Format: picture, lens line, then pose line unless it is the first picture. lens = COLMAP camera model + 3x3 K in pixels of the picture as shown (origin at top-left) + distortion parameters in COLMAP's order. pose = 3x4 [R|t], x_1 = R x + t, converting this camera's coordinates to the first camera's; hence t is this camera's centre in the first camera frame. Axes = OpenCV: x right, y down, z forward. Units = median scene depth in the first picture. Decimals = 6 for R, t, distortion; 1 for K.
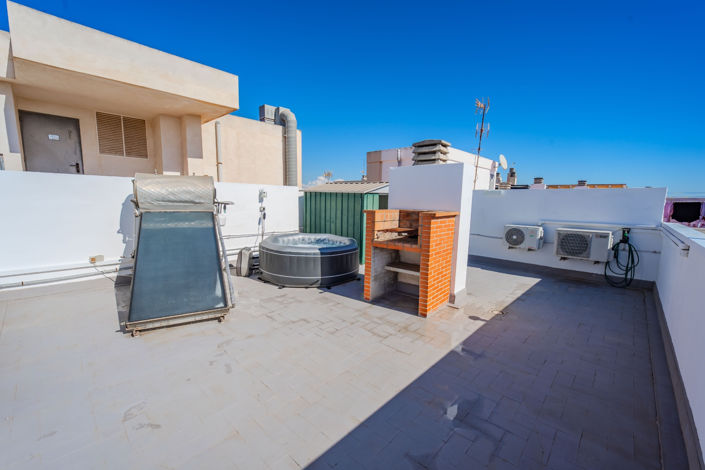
lens RADIAL K [[293.0, 0, 352.2], [0, 293.0, 239.6], [0, 0, 1]] dist [-0.002055, -0.000499]
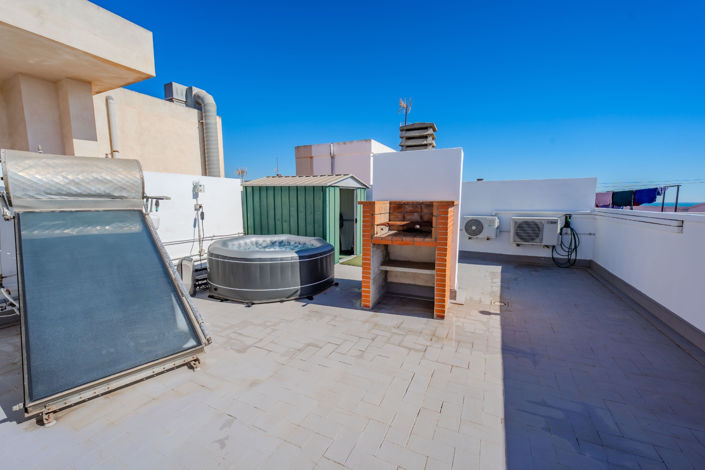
lens RADIAL K [[296.5, 0, 352.0], [0, 296.5, 238.5], [0, 0, 1]] dist [-0.001054, -0.000415]
pose [[0.954266, -0.057528, 0.293370, -0.206652], [0.059571, 0.998222, 0.001975, 0.002768], [-0.292962, 0.015592, 0.955997, 0.172431]]
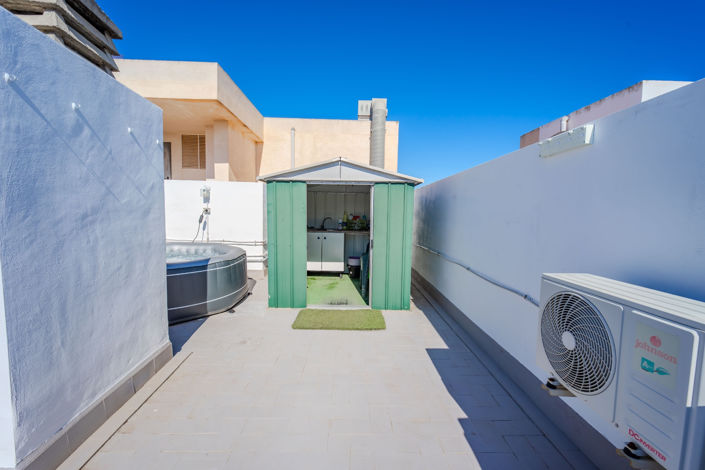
lens RADIAL K [[290.2, 0, 352.5], [0, 290.2, 237.5], [0, 0, 1]] dist [-0.000476, -0.000239]
pose [[0.701909, 0.055455, -0.710104, 0.757905], [-0.107988, 0.993725, -0.029137, -0.069719], [0.704033, 0.097135, 0.703493, 0.987594]]
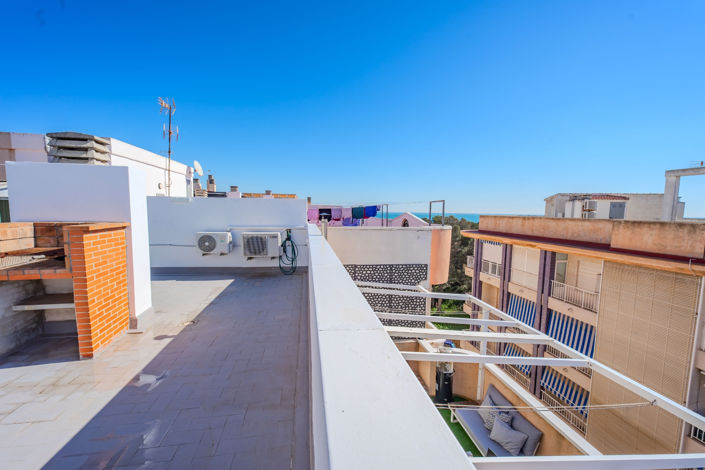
lens RADIAL K [[296.5, 0, 352.0], [0, 296.5, 238.5], [0, 0, 1]] dist [-0.001054, -0.000415]
pose [[0.607508, -0.083147, 0.789949, 0.058509], [0.101946, 0.994443, 0.026270, -0.002689], [-0.787744, 0.064573, 0.612609, -0.046850]]
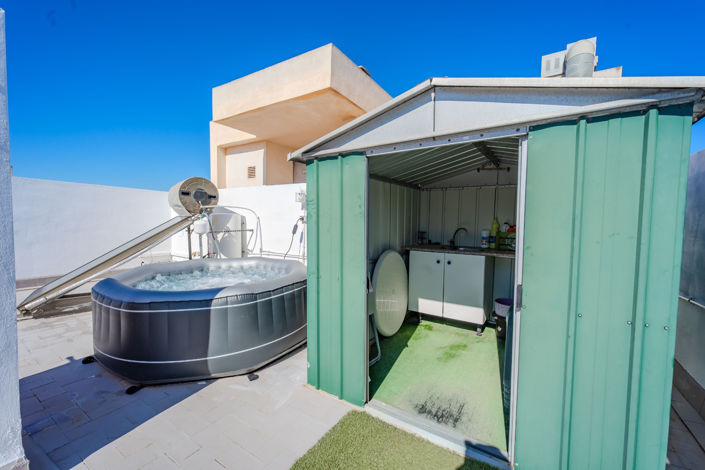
lens RADIAL K [[290.2, 0, 352.5], [0, 290.2, 237.5], [0, 0, 1]] dist [-0.000476, -0.000239]
pose [[0.190274, 0.033601, -0.981156, 0.494635], [-0.150833, 0.988548, 0.004603, -0.113579], [0.970075, 0.147115, 0.193163, 1.344486]]
